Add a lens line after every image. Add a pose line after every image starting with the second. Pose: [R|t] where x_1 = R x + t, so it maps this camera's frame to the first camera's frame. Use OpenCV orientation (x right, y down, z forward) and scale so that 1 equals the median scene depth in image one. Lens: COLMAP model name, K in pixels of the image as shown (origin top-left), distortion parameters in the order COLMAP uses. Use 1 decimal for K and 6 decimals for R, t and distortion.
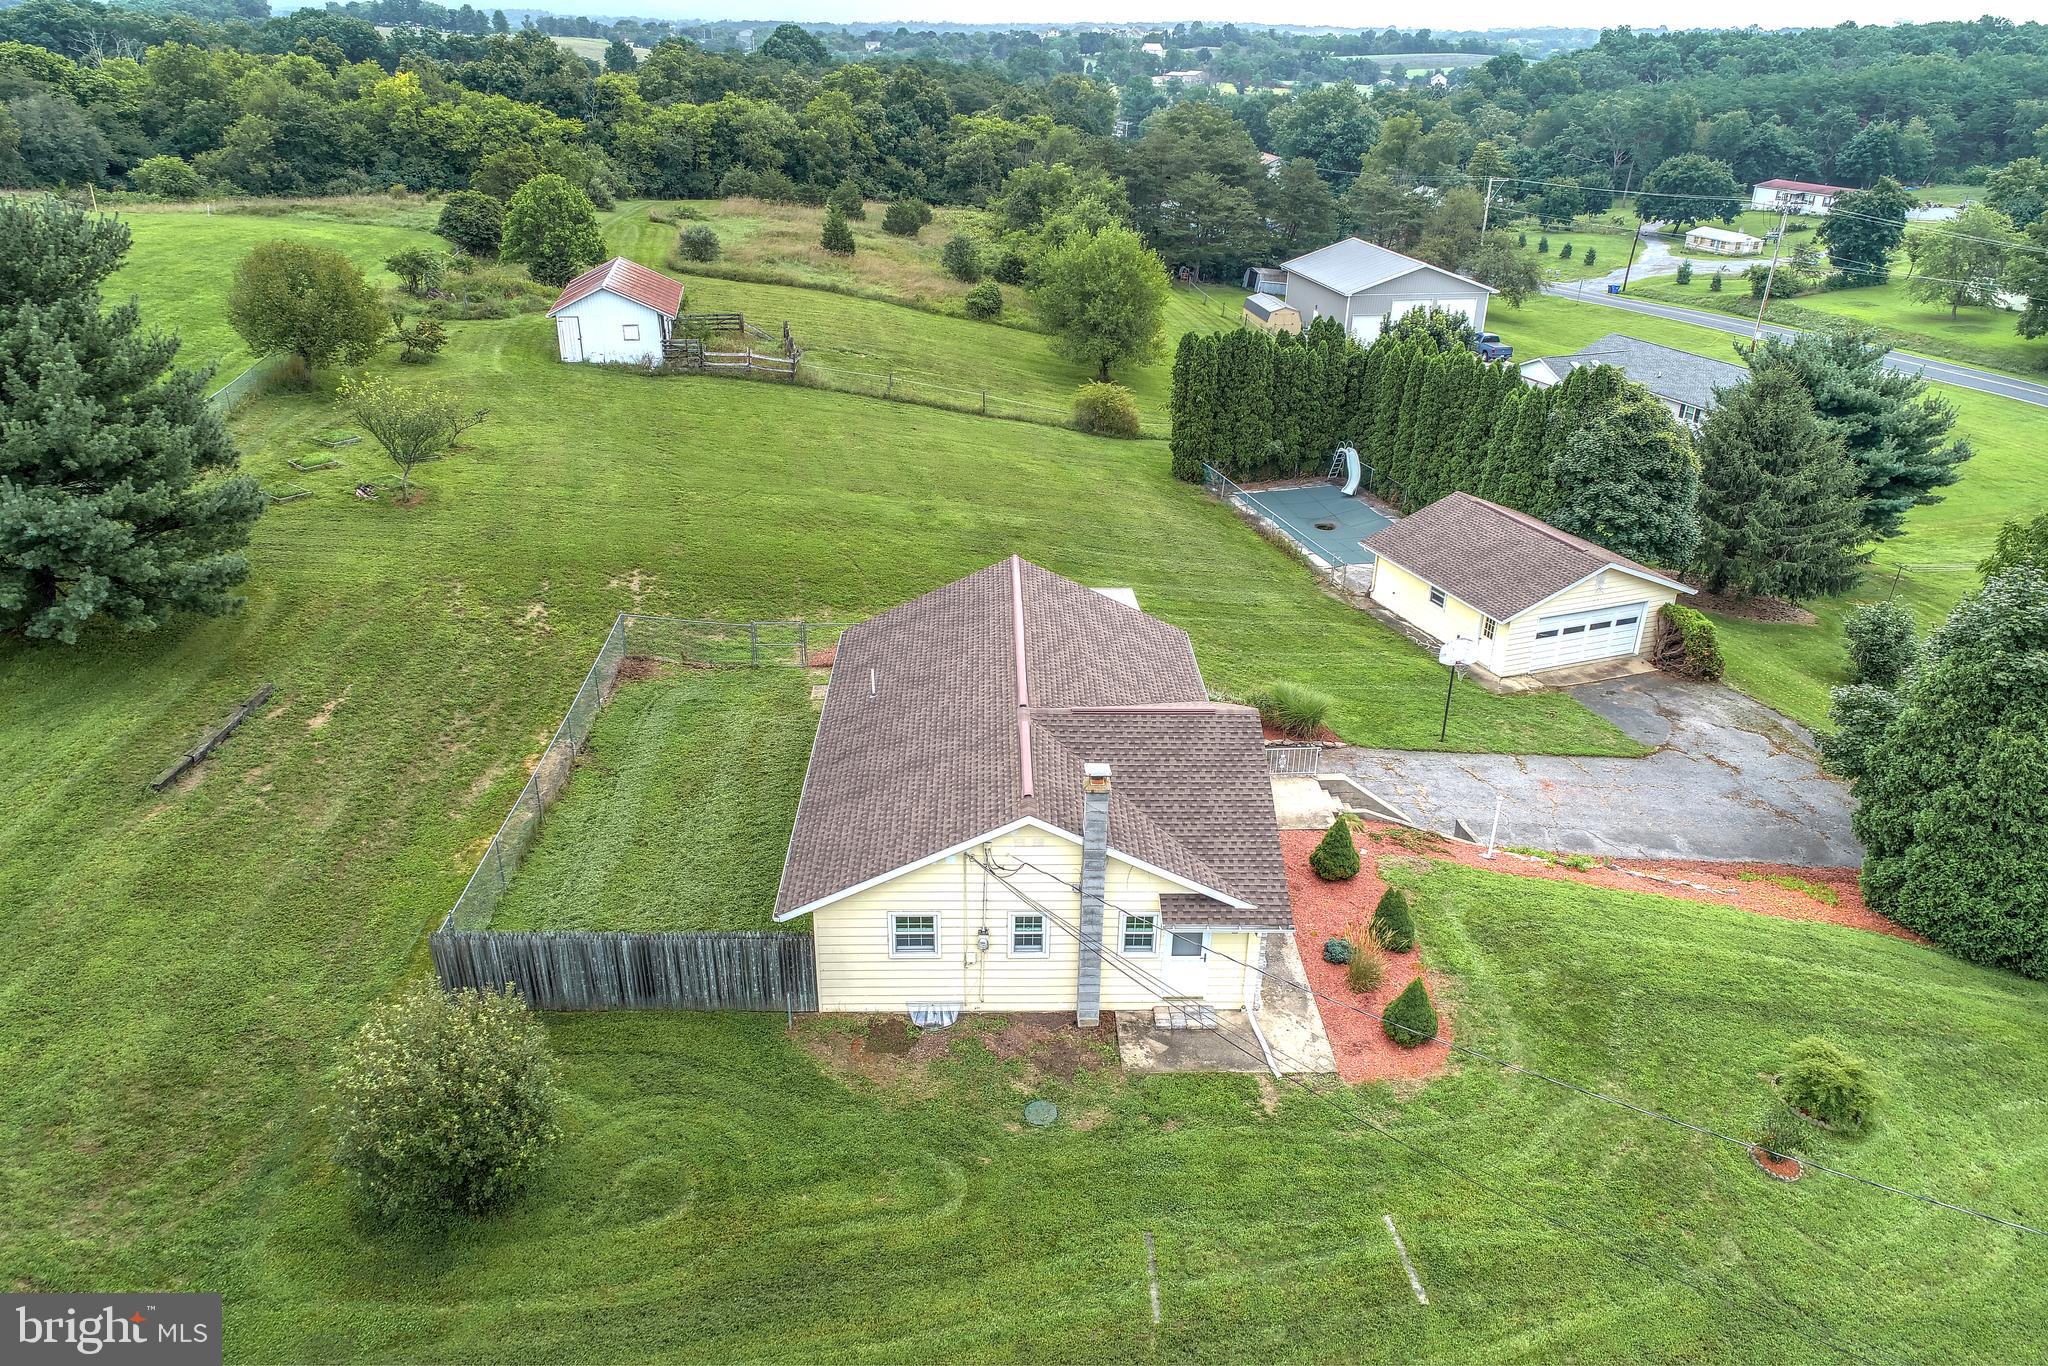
lens RADIAL K [[1377.1, 0, 1025.2], [0, 1377.1, 688.8], [0, 0, 1]] dist [0.003993, 0.002064]
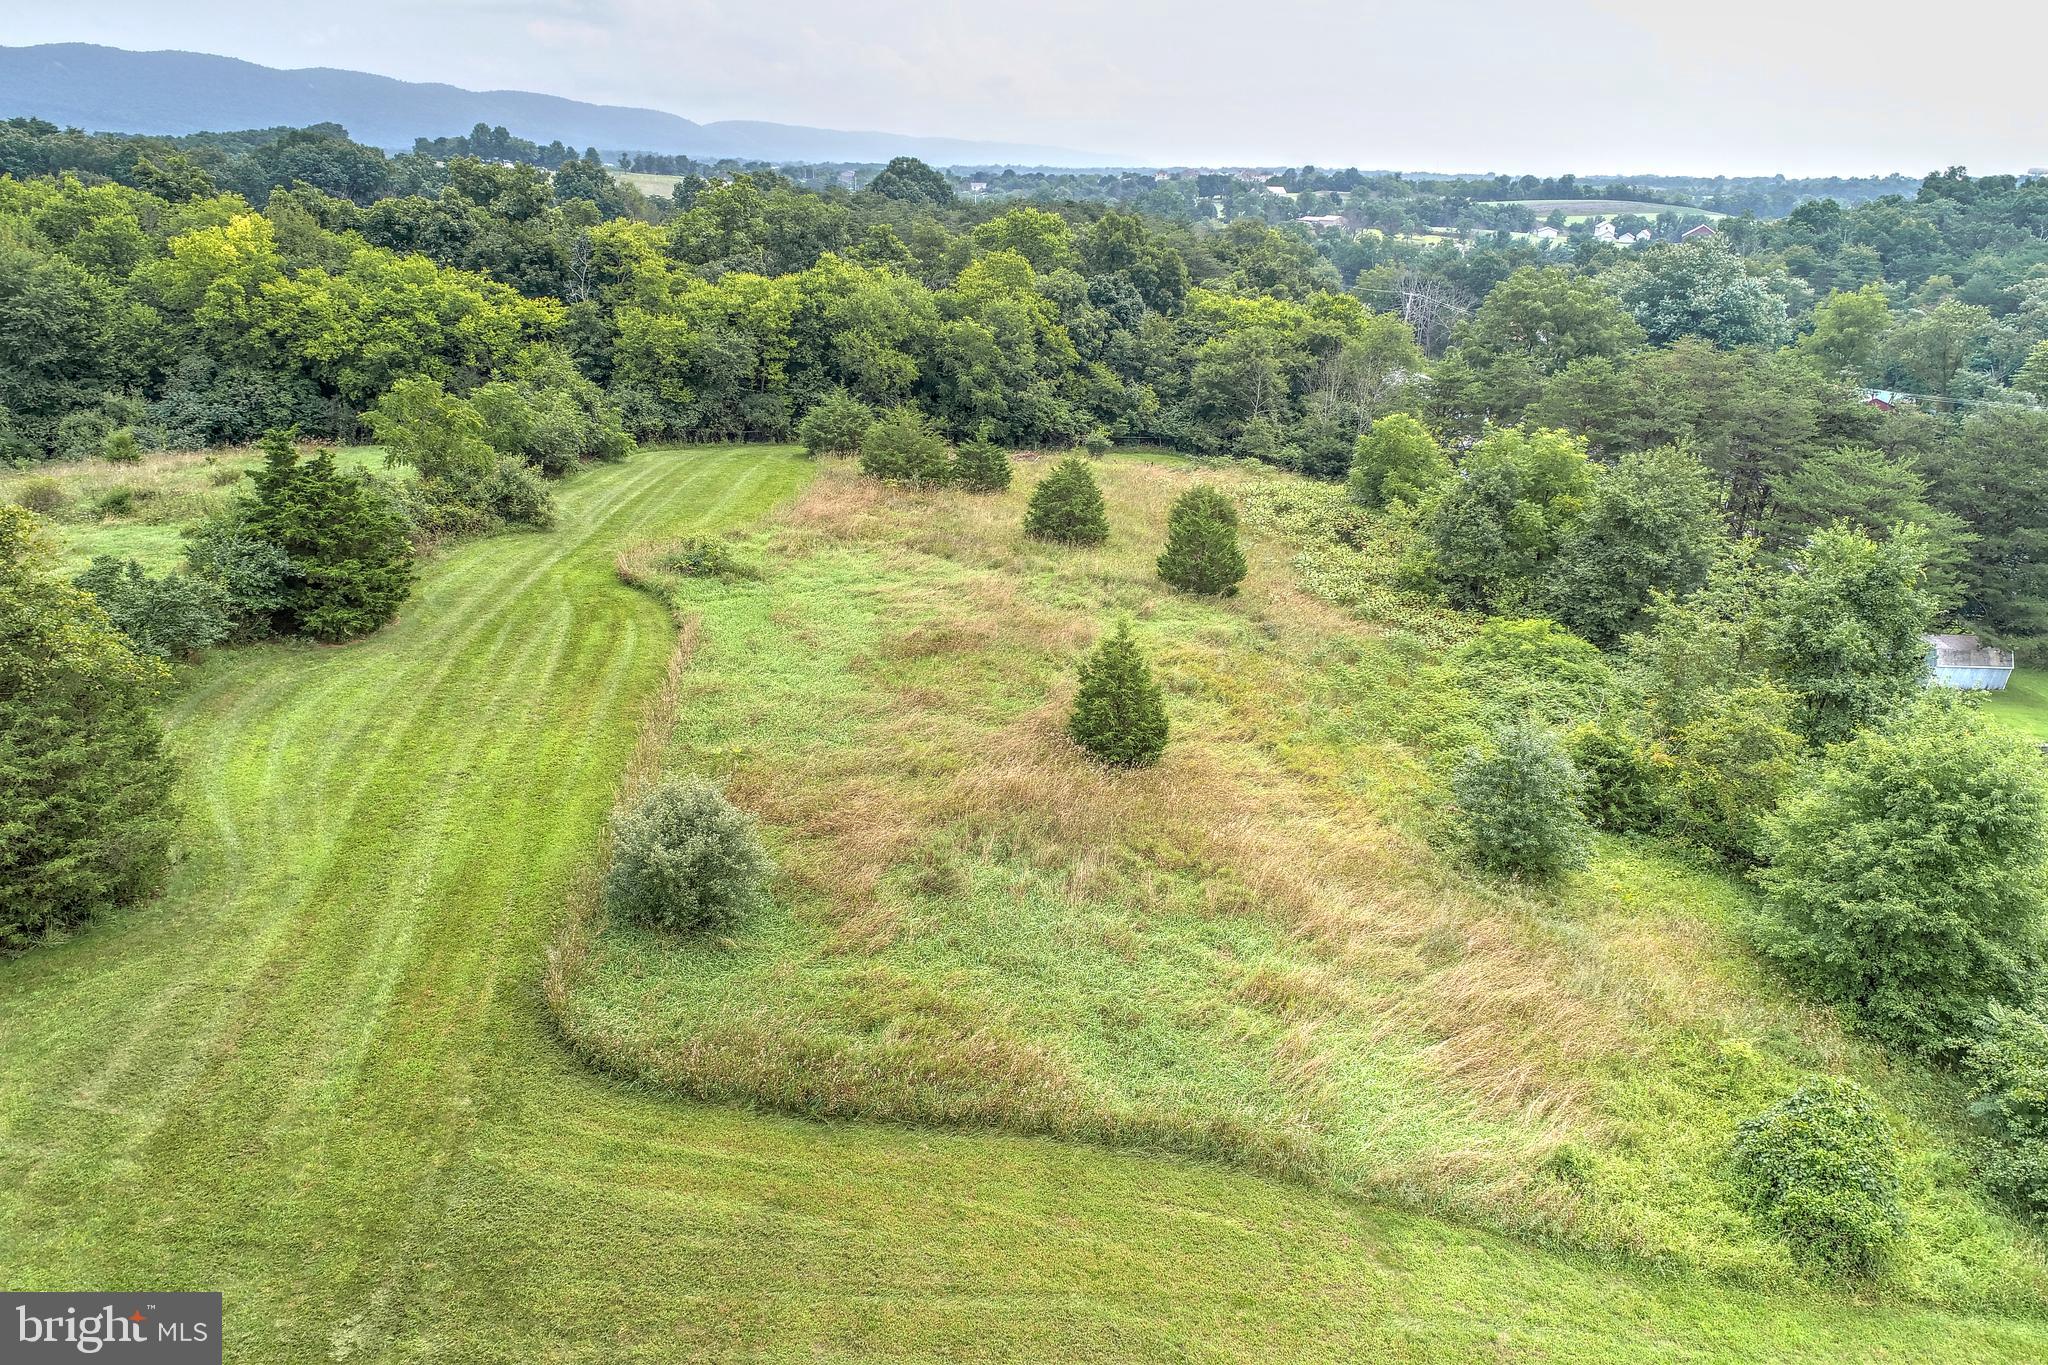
lens RADIAL K [[1379.2, 0, 1024.0], [0, 1379.2, 682.5], [0, 0, 1]] dist [0.008168, -0.002541]
pose [[0.998103, 0.028359, -0.054644, -0.096366], [-0.033313, 0.995201, -0.092005, -0.205774], [0.051773, 0.093651, 0.994258, 0.451089]]
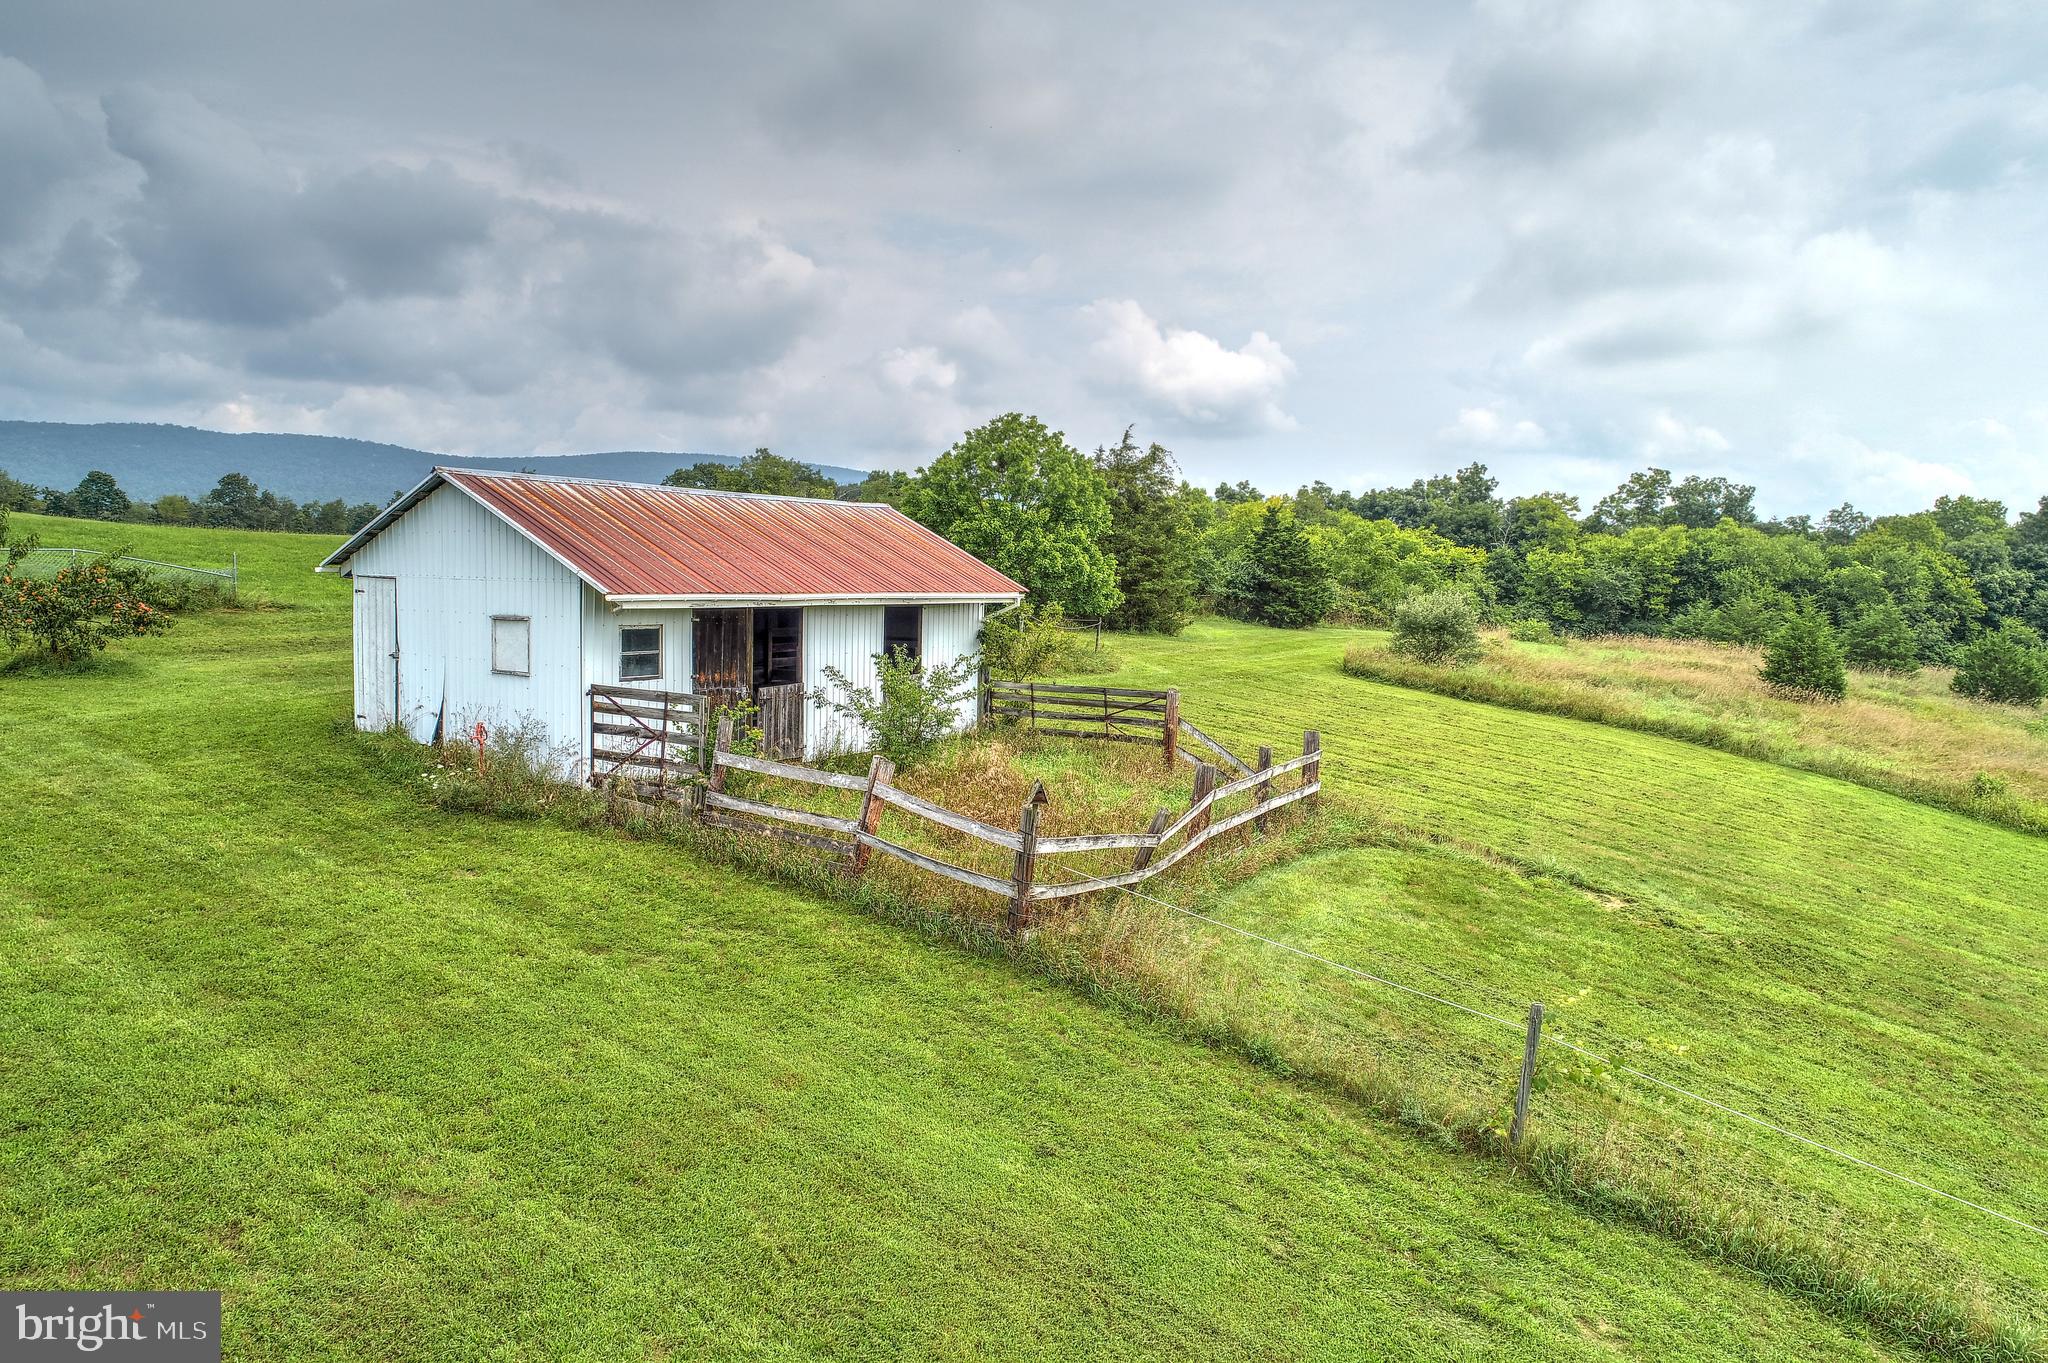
lens RADIAL K [[1377.1, 0, 1025.2], [0, 1377.1, 687.3], [0, 0, 1]] dist [0.003993, 0.002064]
pose [[0.741766, 0.061093, -0.667871, -0.015984], [-0.302330, 0.919376, -0.251682, -0.089840], [0.598648, 0.388607, 0.700432, 0.367215]]
